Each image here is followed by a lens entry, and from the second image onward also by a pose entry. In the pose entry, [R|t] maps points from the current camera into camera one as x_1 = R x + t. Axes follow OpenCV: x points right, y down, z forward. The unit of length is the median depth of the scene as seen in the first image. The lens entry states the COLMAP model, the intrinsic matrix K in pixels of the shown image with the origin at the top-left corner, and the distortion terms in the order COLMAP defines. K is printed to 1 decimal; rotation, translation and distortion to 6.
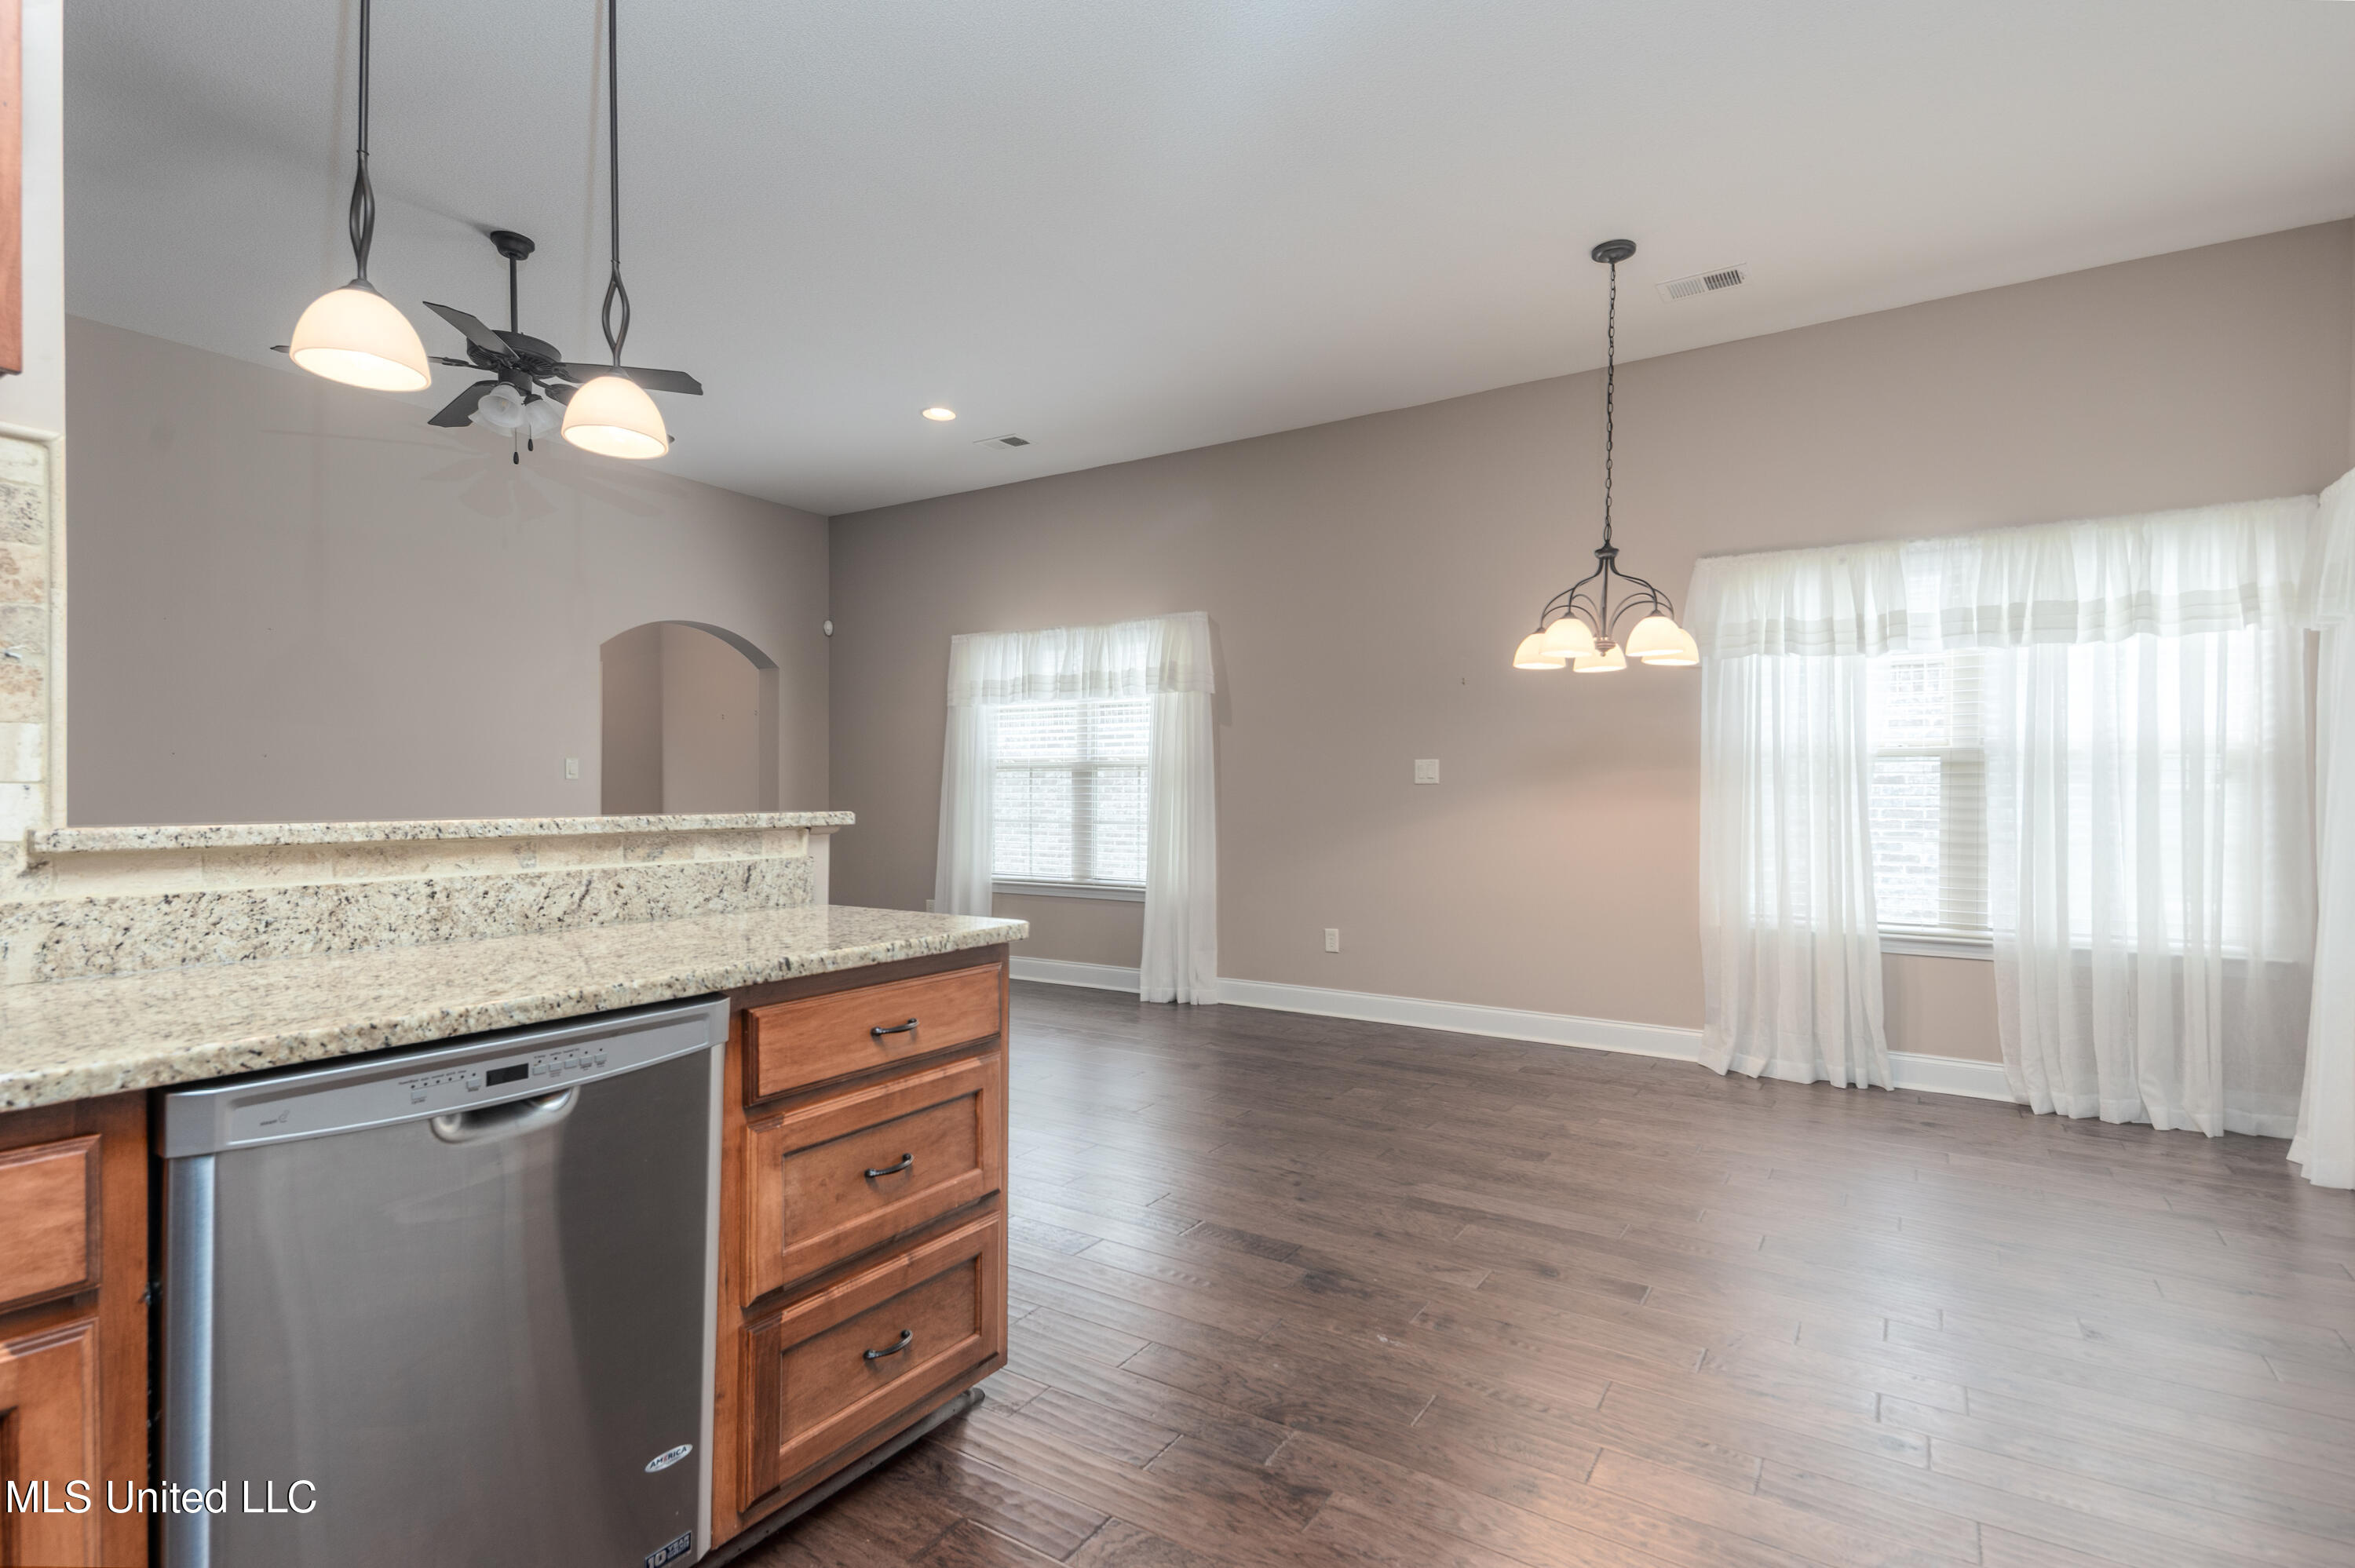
lens RADIAL K [[1157.5, 0, 1174.5], [0, 1157.5, 787.0], [0, 0, 1]] dist [0.078664, -0.029093]
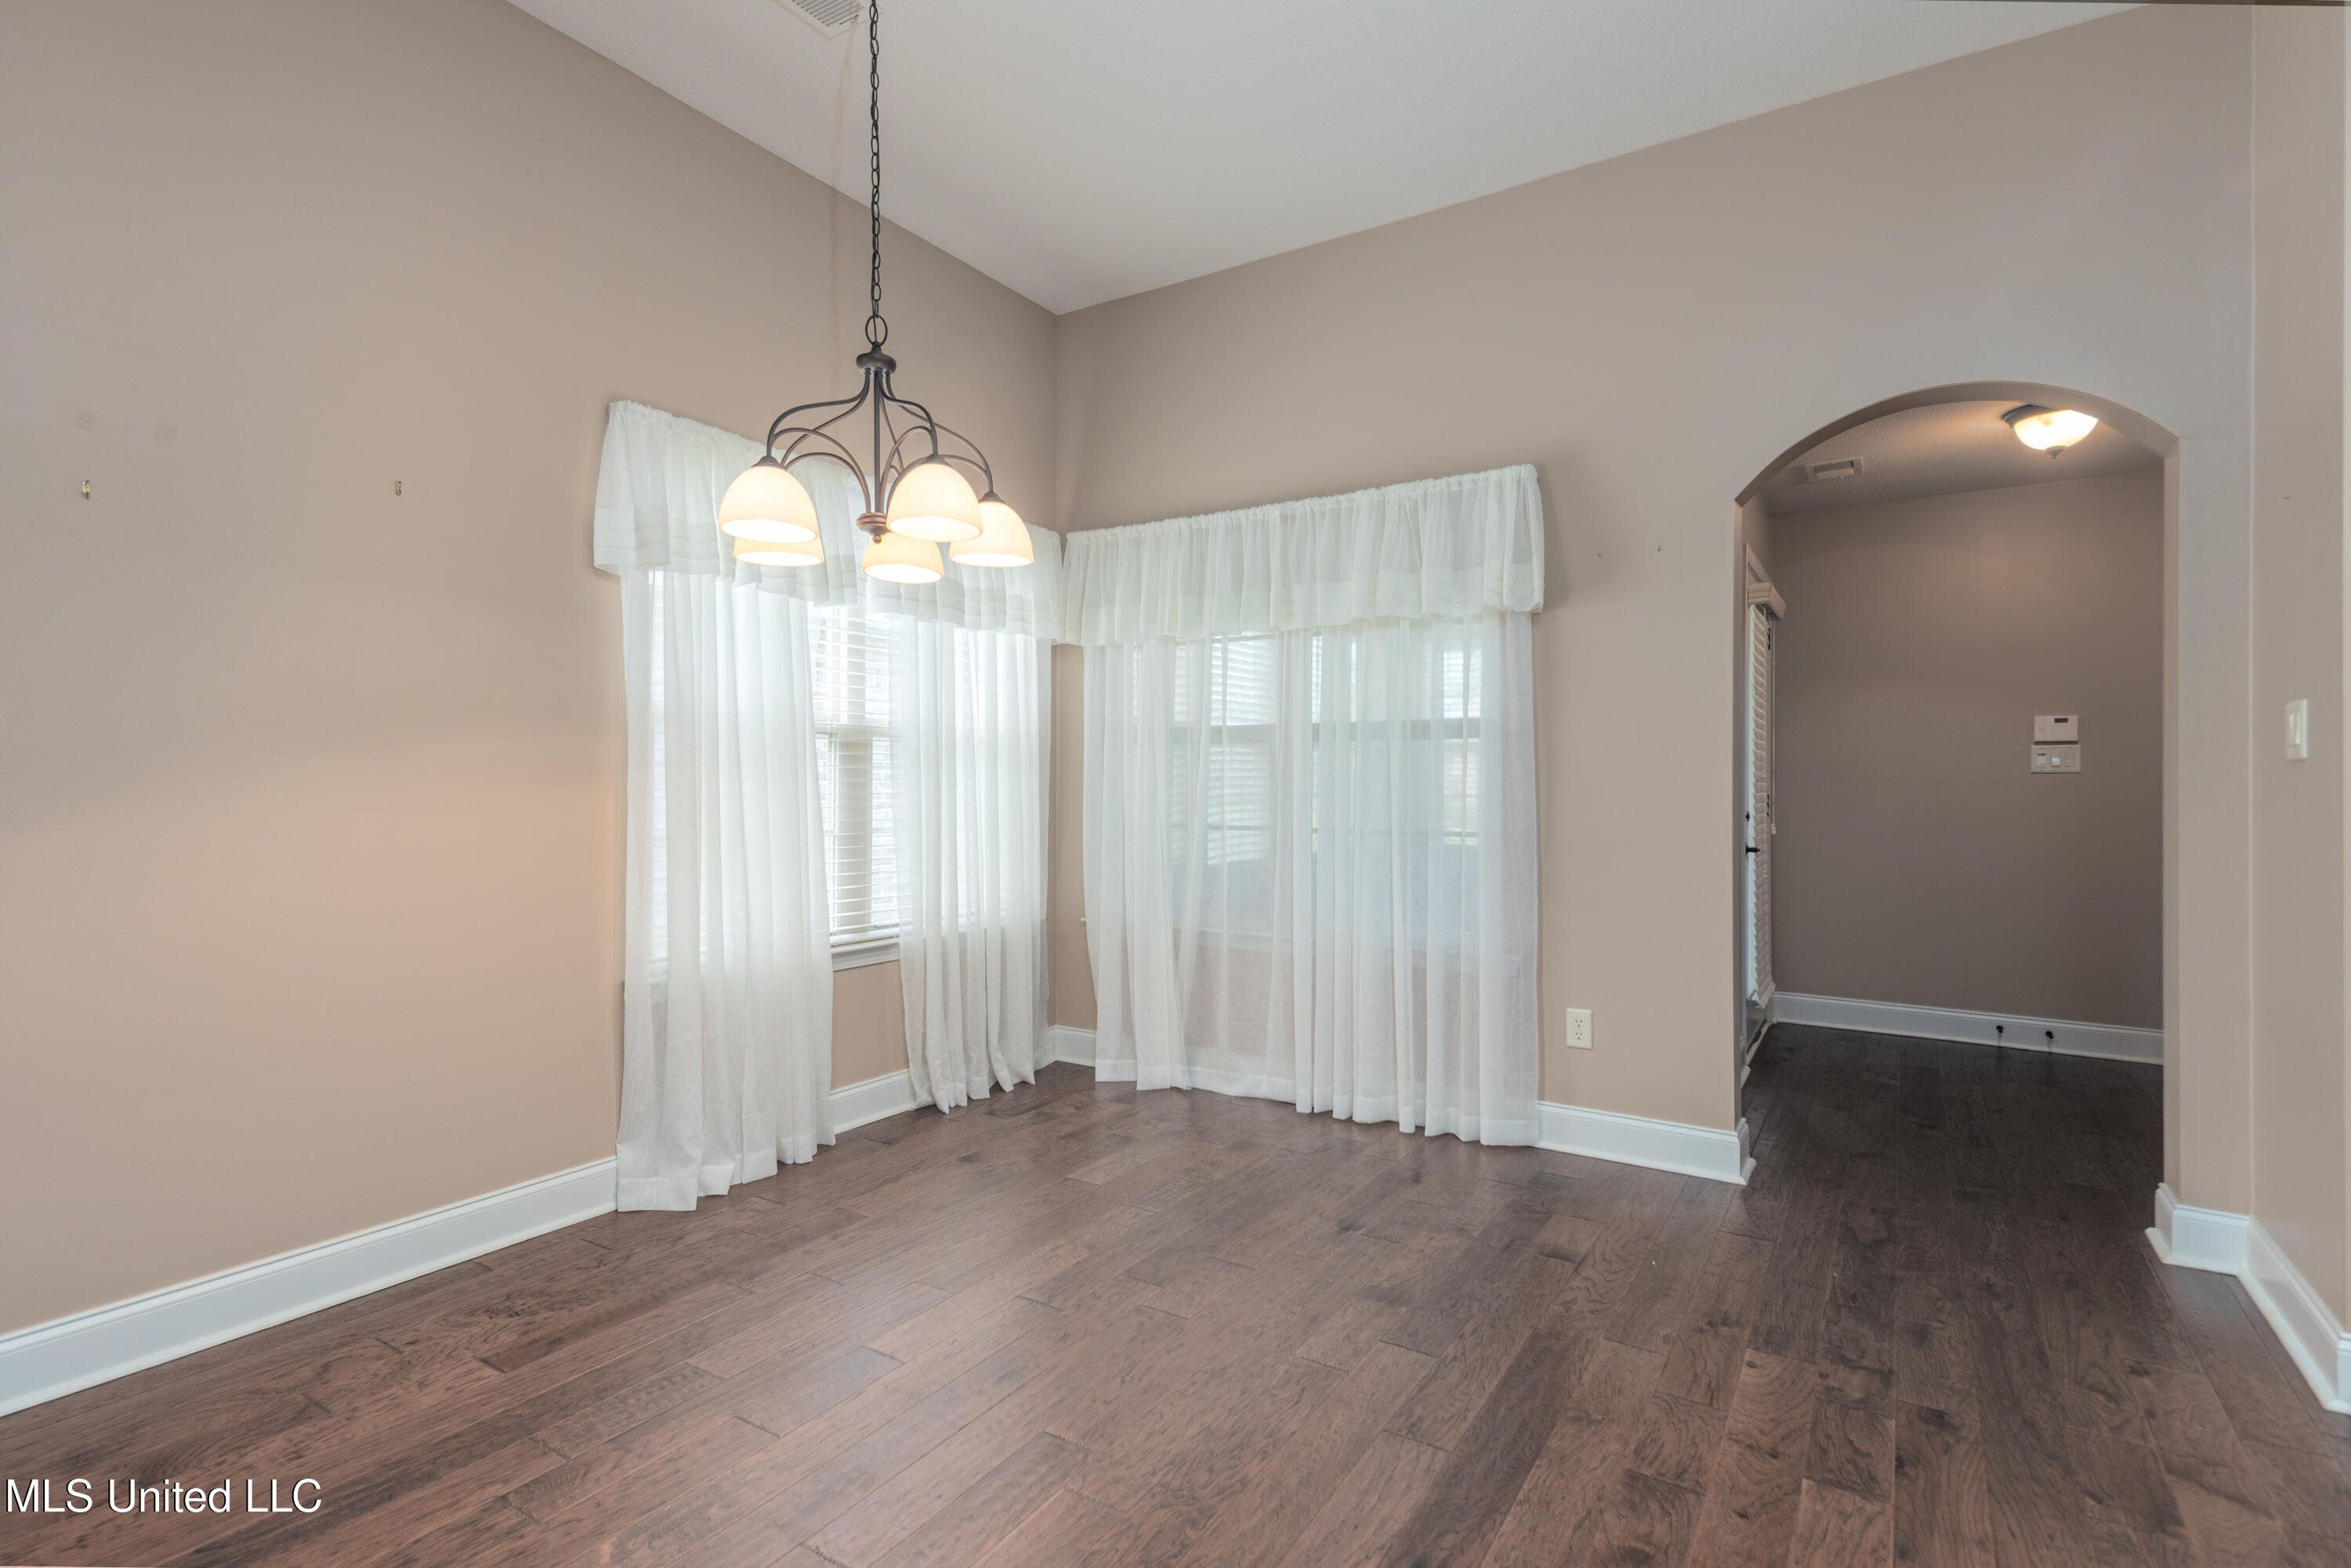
lens RADIAL K [[1155.6, 0, 1172.5], [0, 1155.6, 787.0], [0, 0, 1]] dist [0.078664, -0.029093]
pose [[0.004228, -0.006106, 0.999972, -0.197563], [-0.001384, 0.999980, 0.006112, 0.006702], [-0.999990, -0.001409, 0.004219, 0.781285]]
